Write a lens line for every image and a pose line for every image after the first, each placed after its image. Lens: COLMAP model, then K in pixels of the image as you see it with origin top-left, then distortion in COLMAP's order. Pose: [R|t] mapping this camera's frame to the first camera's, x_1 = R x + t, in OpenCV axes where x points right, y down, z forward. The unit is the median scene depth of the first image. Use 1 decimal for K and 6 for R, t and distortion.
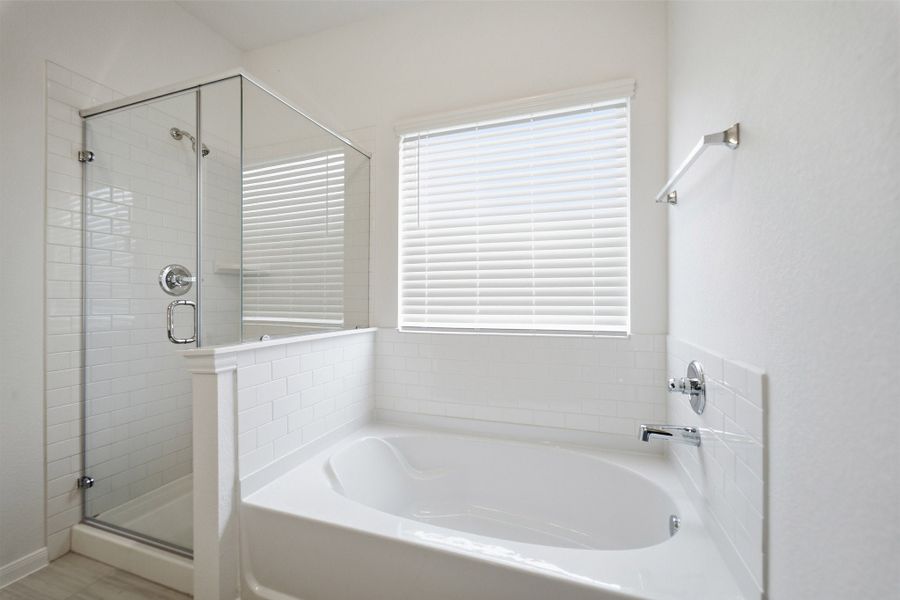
lens RADIAL K [[365.0, 0, 447.5], [0, 365.0, 300.4], [0, 0, 1]] dist [-0.000551, 0.000167]
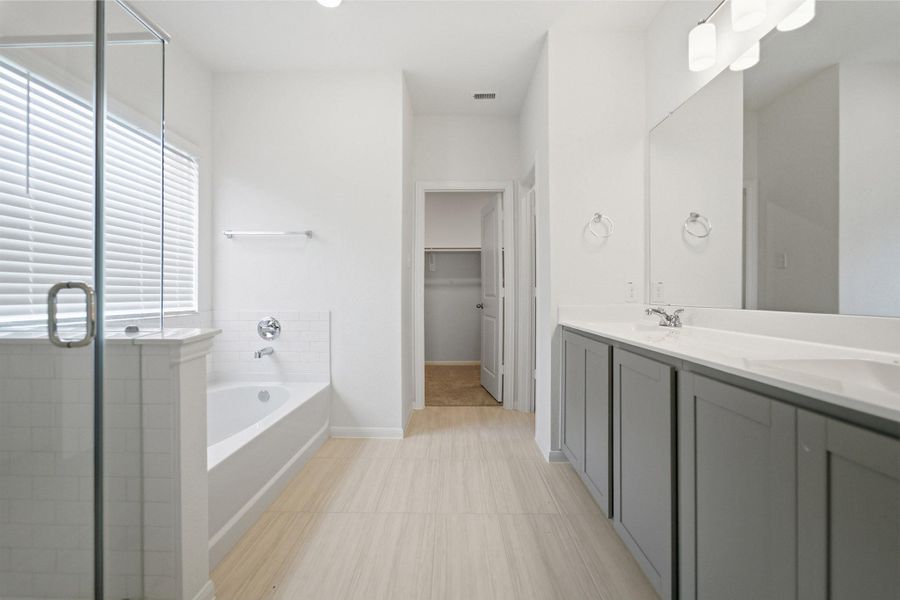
lens RADIAL K [[373.1, 0, 450.8], [0, 373.1, 297.7], [0, 0, 1]] dist [-0.001328, 0.000035]
pose [[-0.347883, -0.002727, 0.937534, -1.335367], [-0.000396, 0.999996, 0.002761, 0.027386], [-0.937538, 0.000589, -0.347883, 0.537687]]
